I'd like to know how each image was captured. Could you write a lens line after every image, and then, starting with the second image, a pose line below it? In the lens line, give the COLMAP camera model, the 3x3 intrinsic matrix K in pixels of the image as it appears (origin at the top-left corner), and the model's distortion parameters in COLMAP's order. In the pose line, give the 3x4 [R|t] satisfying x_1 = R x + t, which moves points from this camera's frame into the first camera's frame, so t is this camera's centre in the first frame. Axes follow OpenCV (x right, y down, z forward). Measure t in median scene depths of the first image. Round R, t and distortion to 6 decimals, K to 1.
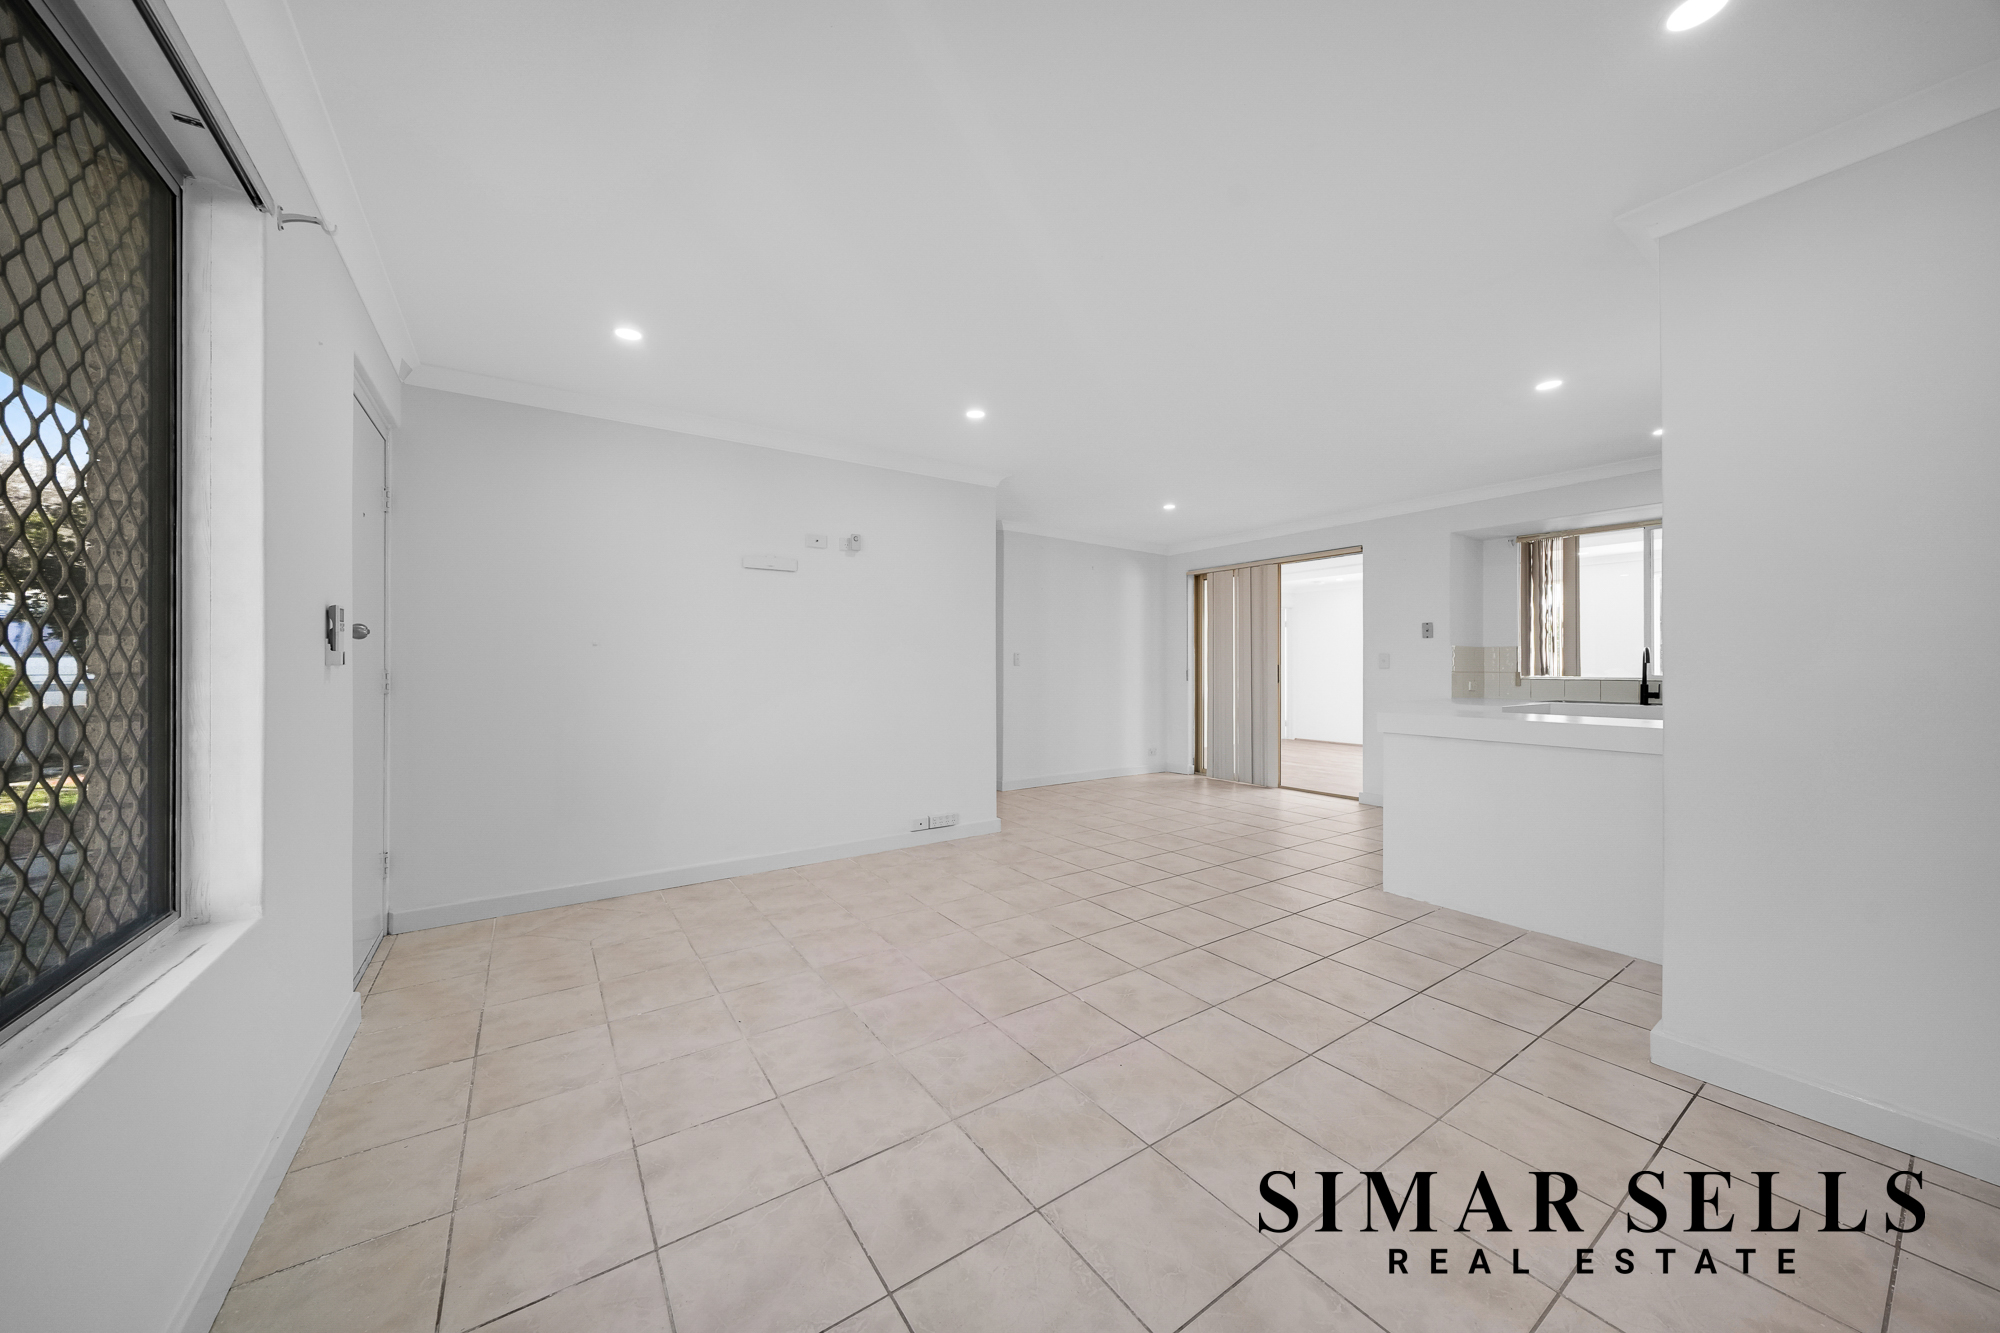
lens RADIAL K [[676.0, 0, 972.9], [0, 676.0, 665.5], [0, 0, 1]] dist [-0.000140, -0.000042]
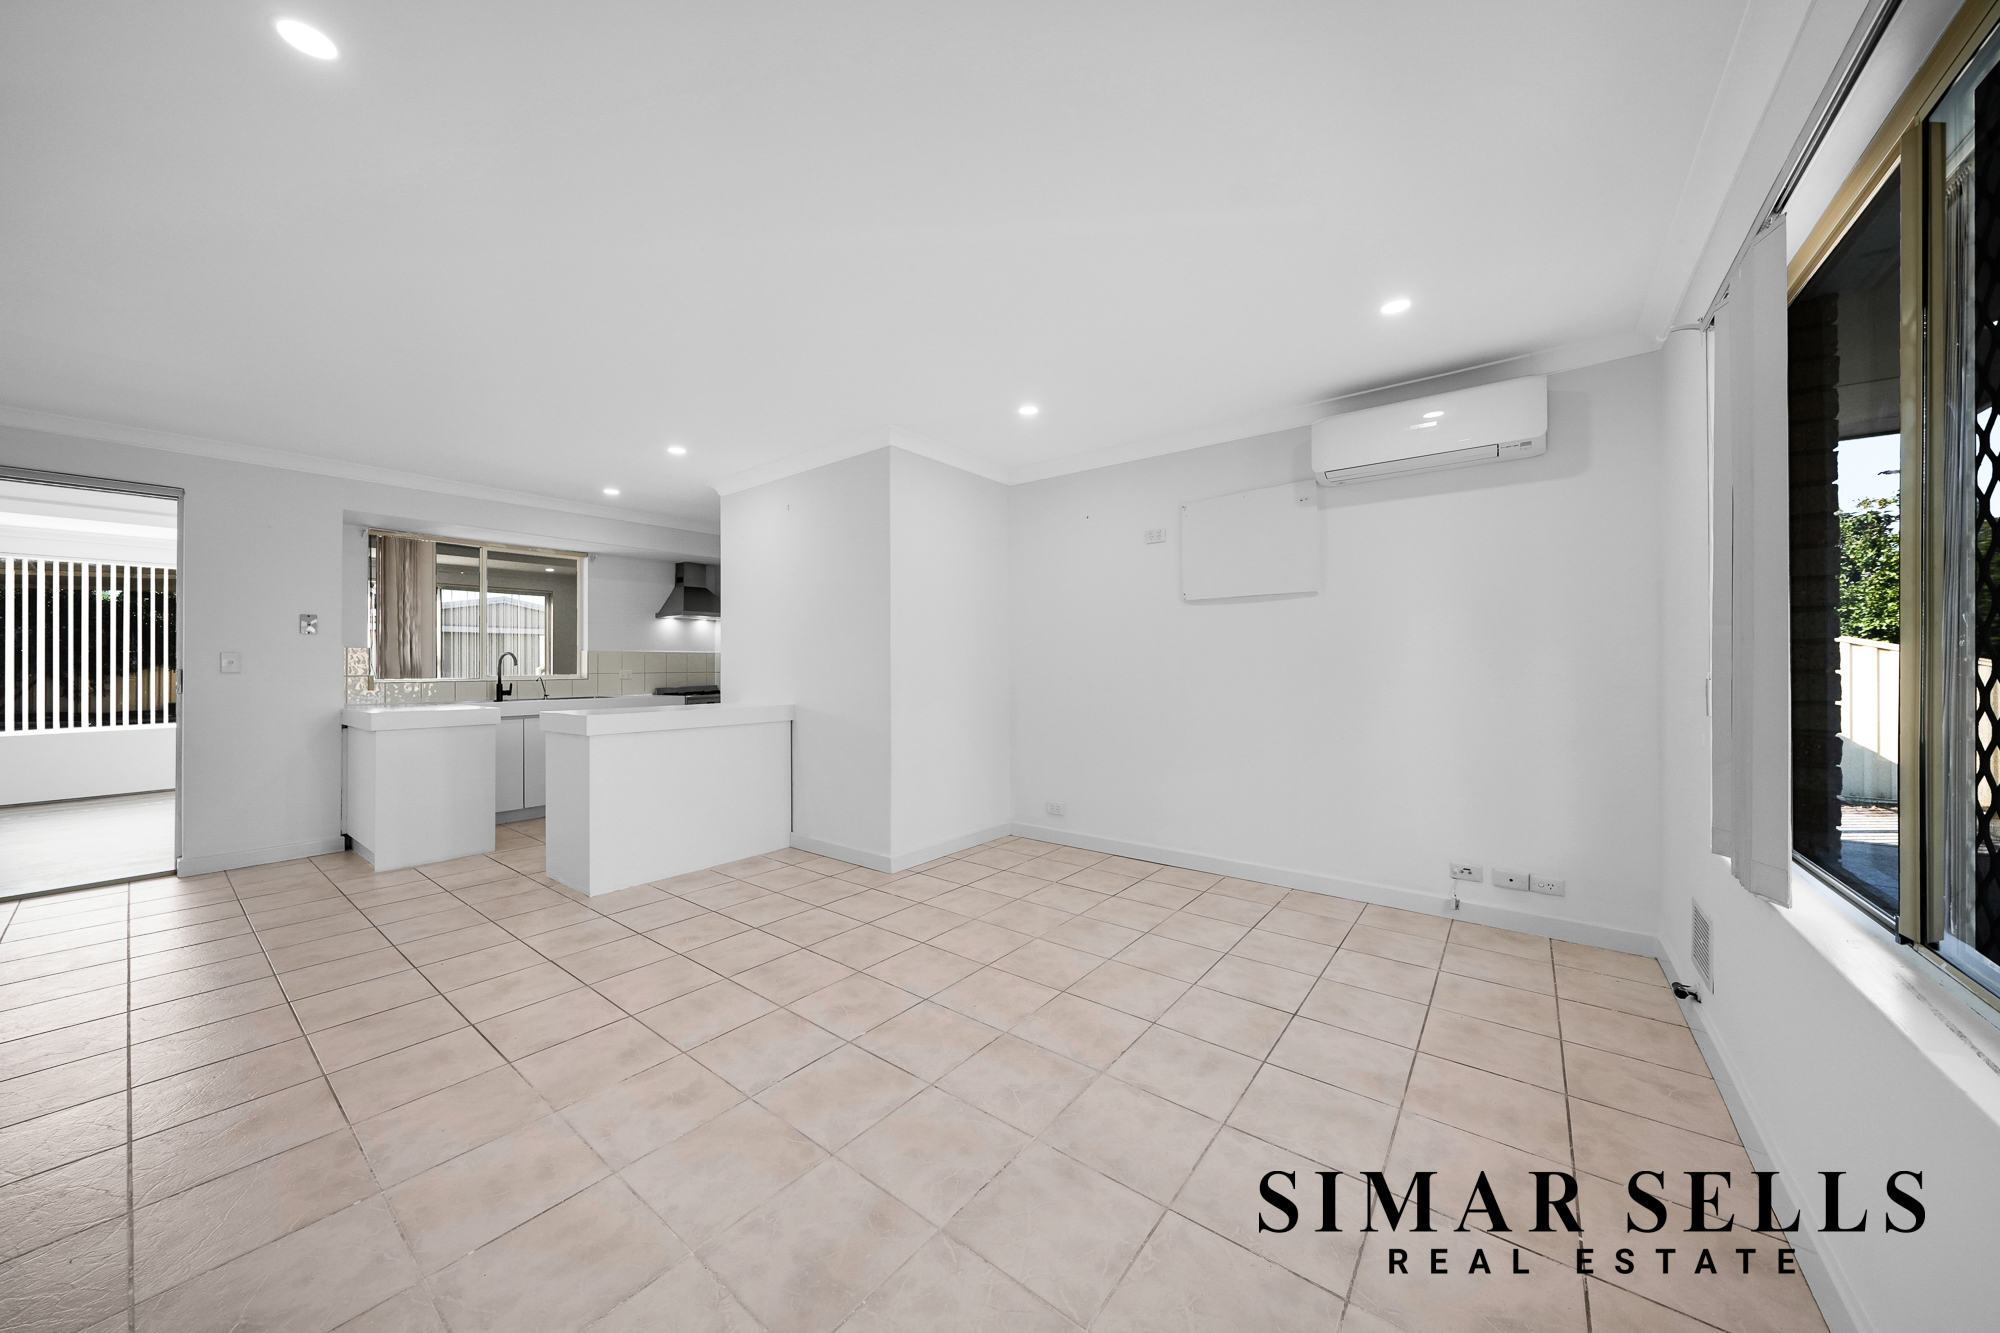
lens RADIAL K [[676.0, 0, 994.0], [0, 676.0, 666.1], [0, 0, 1]] dist [-0.000140, -0.000042]
pose [[-0.321198, 0.000459, 0.947012, -0.705943], [0.002681, 0.999996, 0.000424, -0.001450], [-0.947008, 0.002675, -0.321198, 1.045167]]
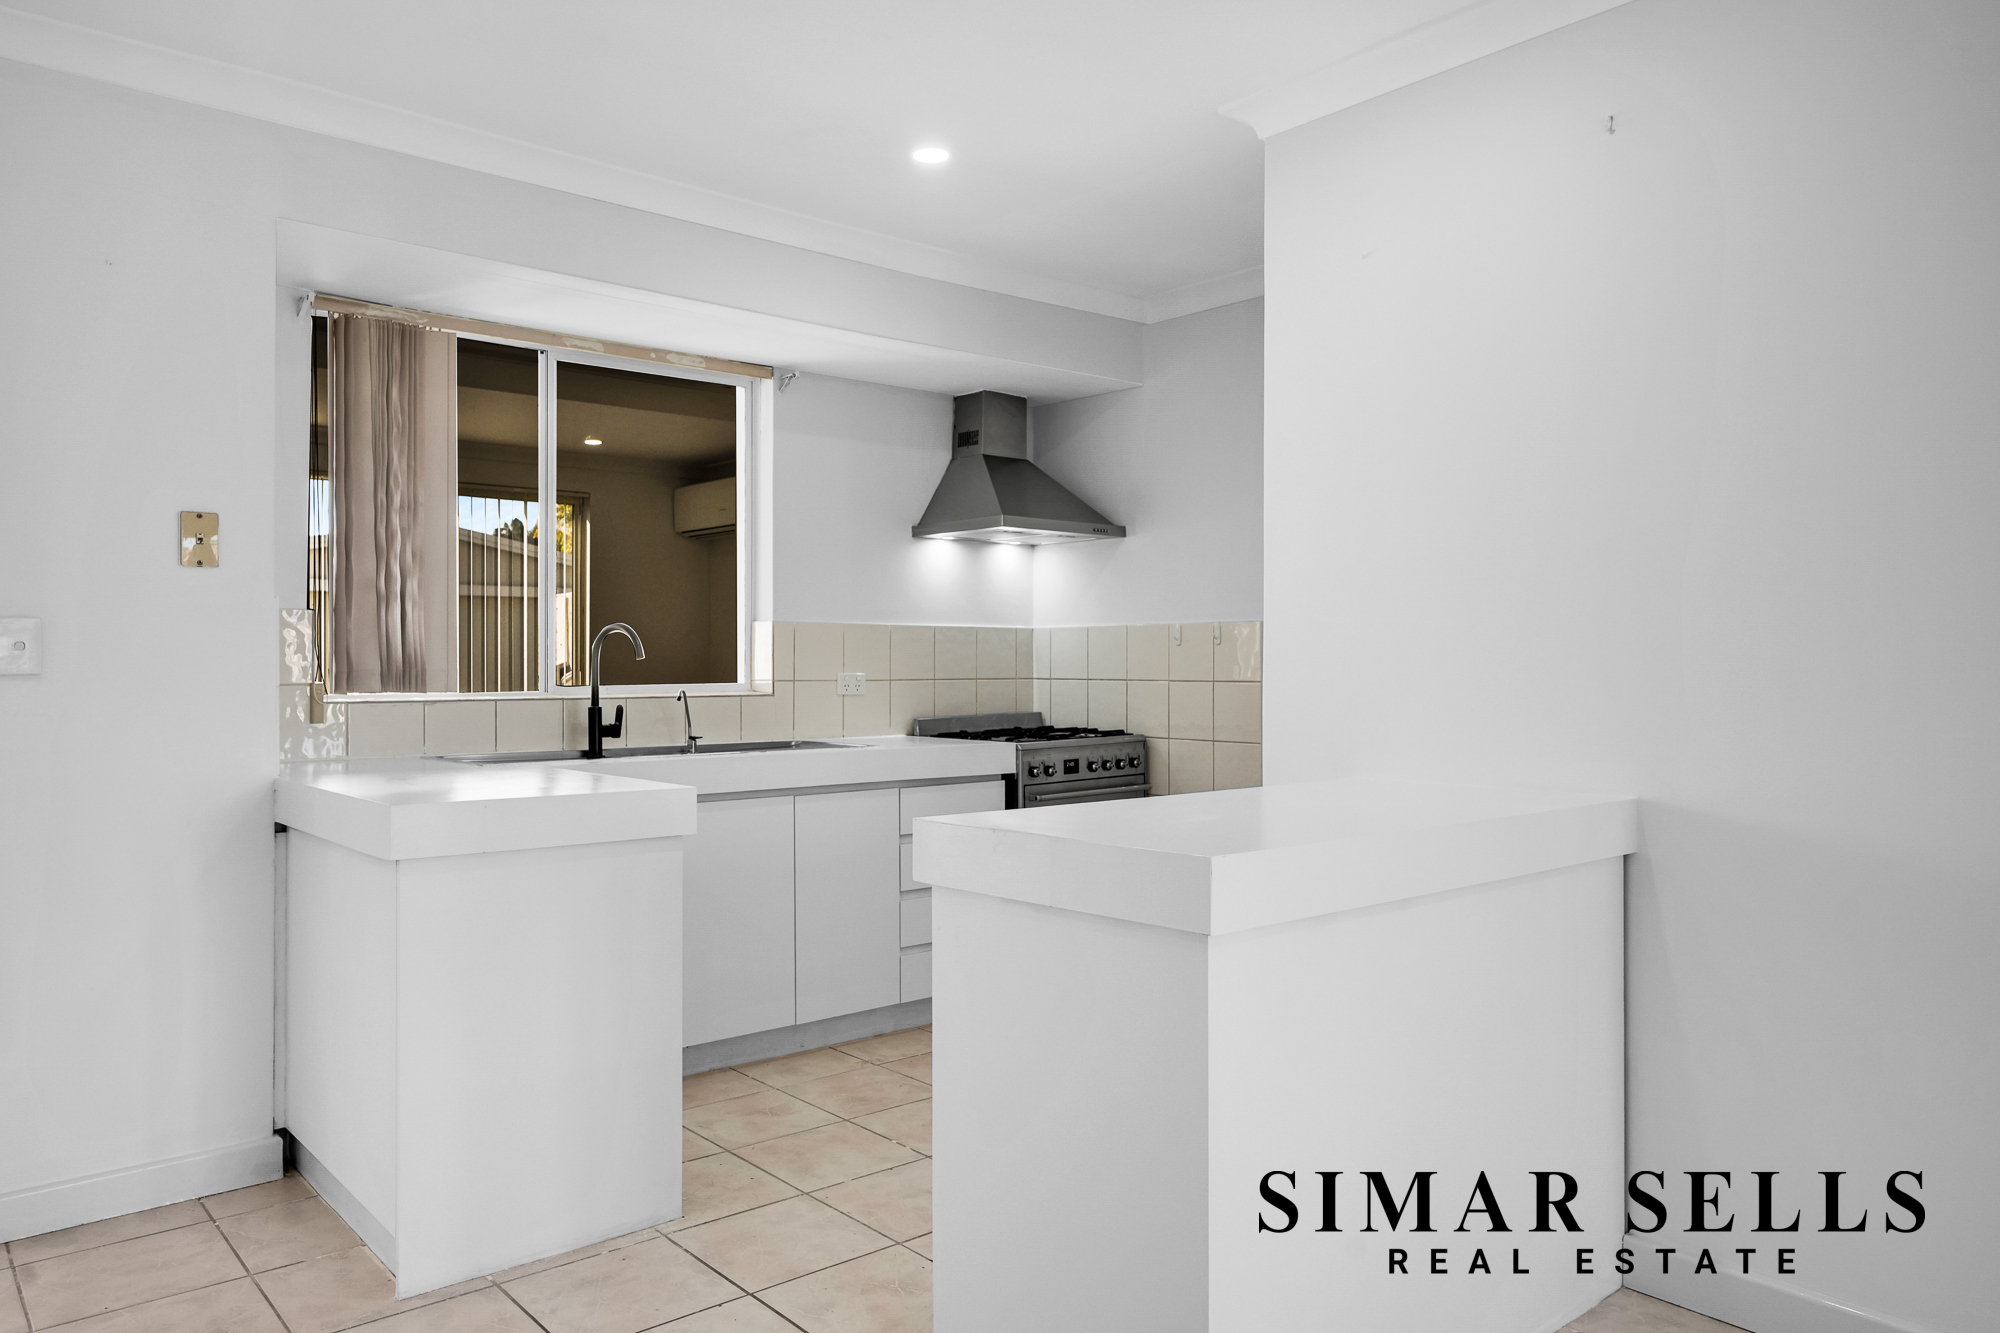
lens RADIAL K [[1340.0, 0, 992.7], [0, 1340.0, 672.3], [0, 0, 1]] dist [-0.003772, 0.000556]
pose [[-0.131376, -0.006637, 0.991310, 0.174699], [-0.003158, 0.999975, 0.006276, -0.002020], [-0.991328, -0.002306, -0.131394, 1.582246]]
